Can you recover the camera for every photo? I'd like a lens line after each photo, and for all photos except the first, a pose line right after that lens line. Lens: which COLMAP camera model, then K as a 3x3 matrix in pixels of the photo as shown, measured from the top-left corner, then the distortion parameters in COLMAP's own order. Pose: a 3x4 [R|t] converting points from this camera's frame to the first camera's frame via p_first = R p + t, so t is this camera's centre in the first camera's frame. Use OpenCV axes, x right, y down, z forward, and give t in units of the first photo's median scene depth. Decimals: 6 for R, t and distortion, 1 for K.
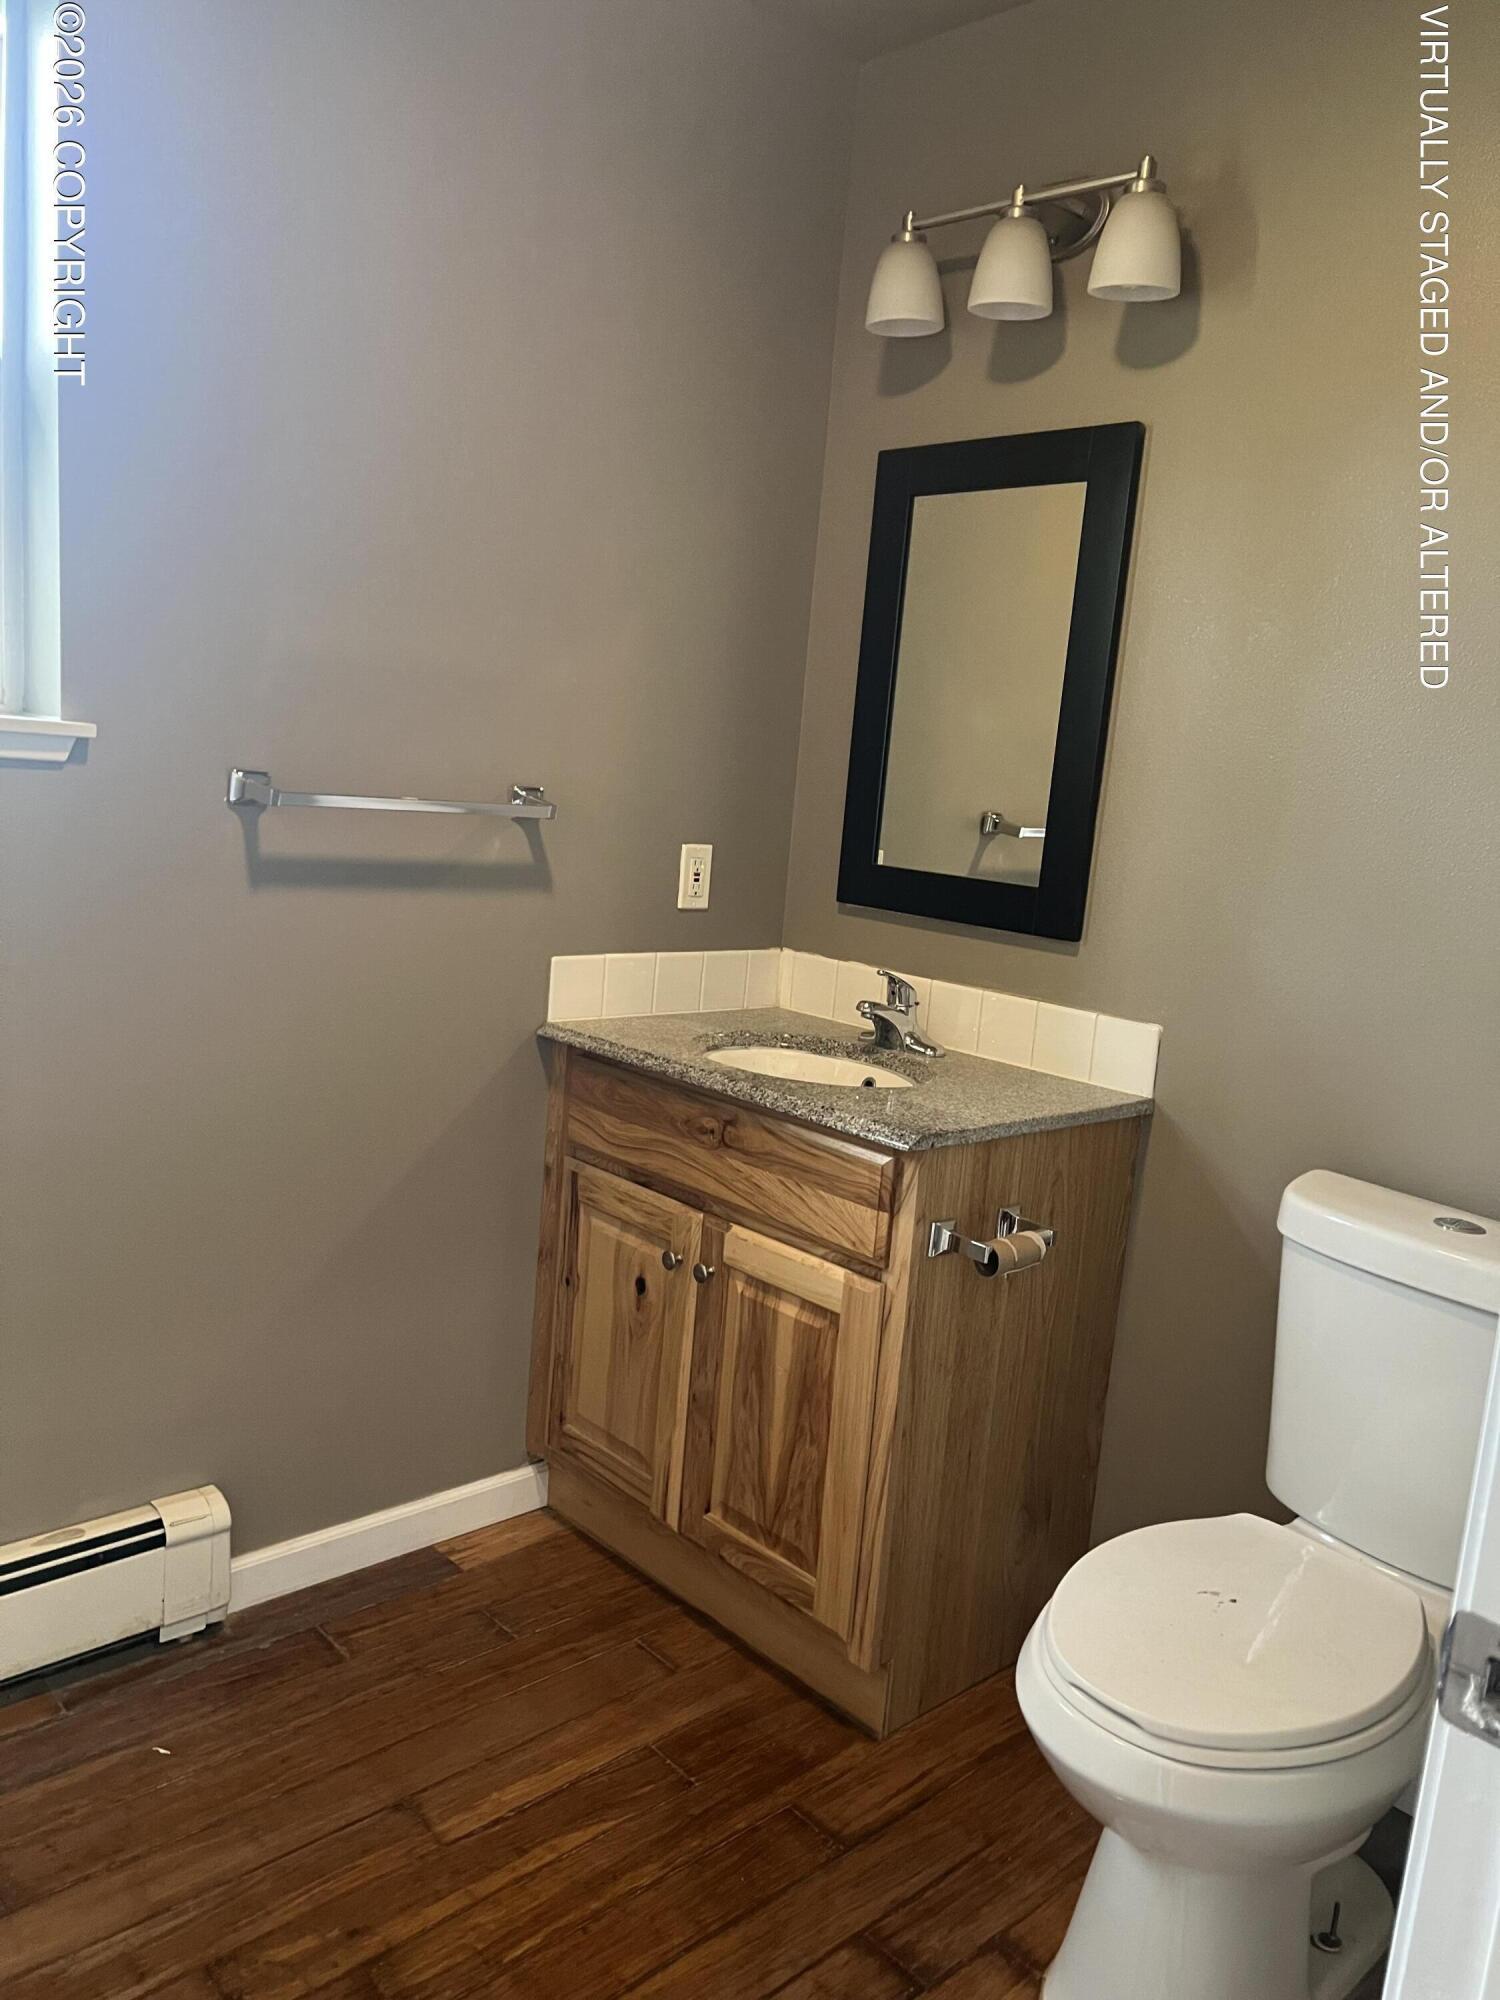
lens RADIAL K [[1501.4, 0, 745.5], [0, 1501.4, 995.2], [0, 0, 1]] dist [0.046122, -0.054391]
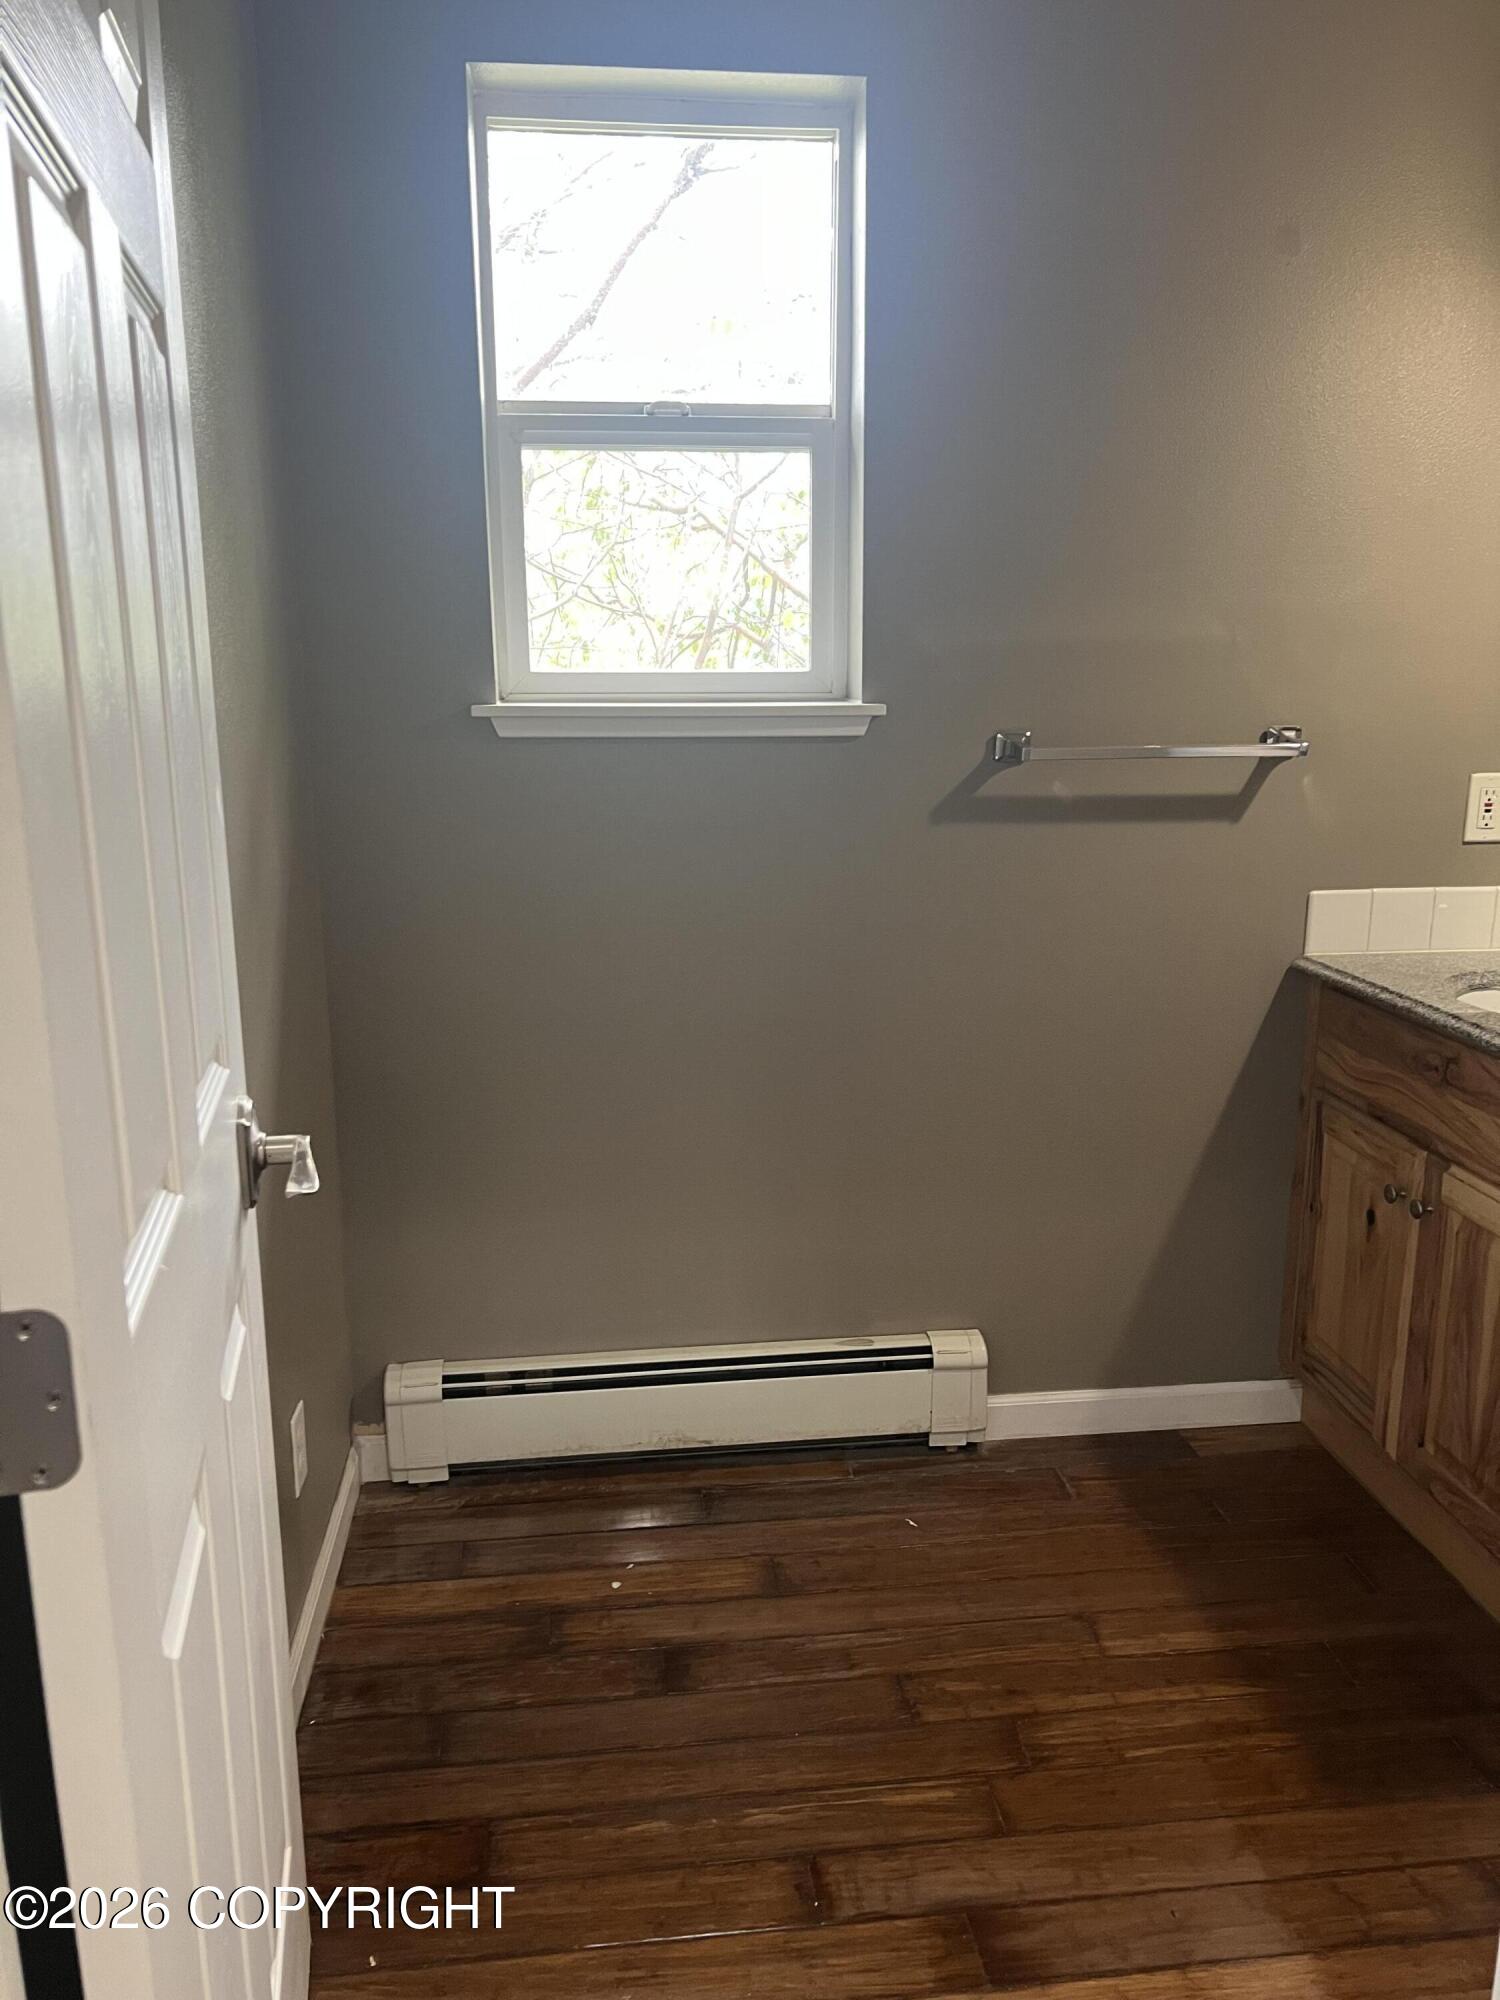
lens RADIAL K [[1501.4, 0, 744.3], [0, 1501.4, 999.7], [0, 0, 1]] dist [0.046122, -0.054391]
pose [[0.804165, 0.044873, -0.592710, 0.202315], [-0.019427, 0.998598, 0.049243, 0.005623], [0.594089, -0.028085, 0.803909, -0.068535]]
